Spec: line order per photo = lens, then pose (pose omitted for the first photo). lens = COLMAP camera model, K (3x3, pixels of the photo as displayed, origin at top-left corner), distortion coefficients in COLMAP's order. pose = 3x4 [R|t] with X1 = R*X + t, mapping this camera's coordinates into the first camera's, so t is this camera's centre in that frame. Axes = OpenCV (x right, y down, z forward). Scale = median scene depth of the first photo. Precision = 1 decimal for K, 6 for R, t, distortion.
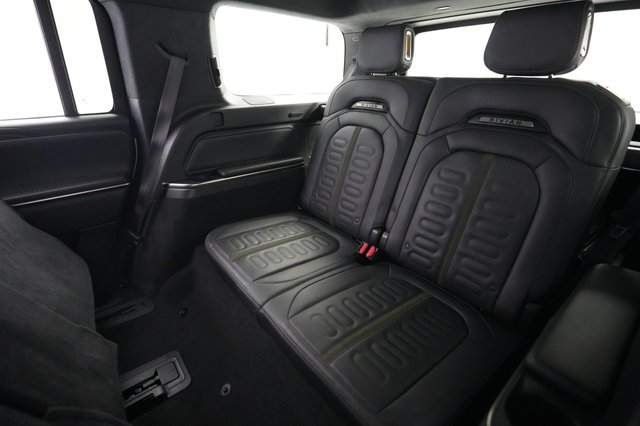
lens RADIAL K [[325.2, 0, 319.4], [0, 325.2, 210.2], [0, 0, 1]] dist [0.000781, -0.000158]
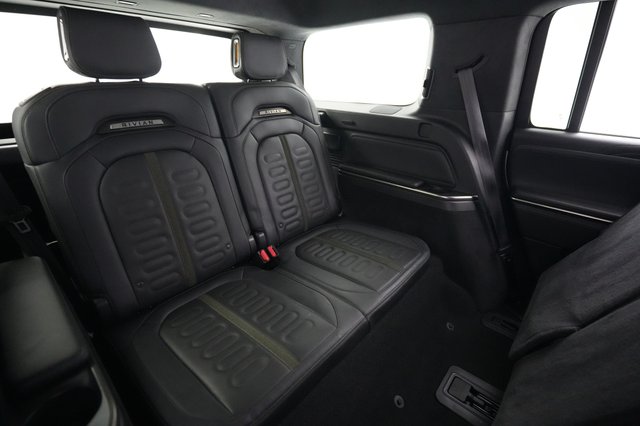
lens RADIAL K [[297.1, 0, 319.0], [0, 297.1, 214.8], [0, 0, 1]] dist [-0.004379, -0.000438]
pose [[-0.184573, -0.420515, 0.888313, -0.734158], [0.371083, 0.807123, 0.459184, -0.382737], [-0.910072, 0.414391, 0.007073, 0.868799]]
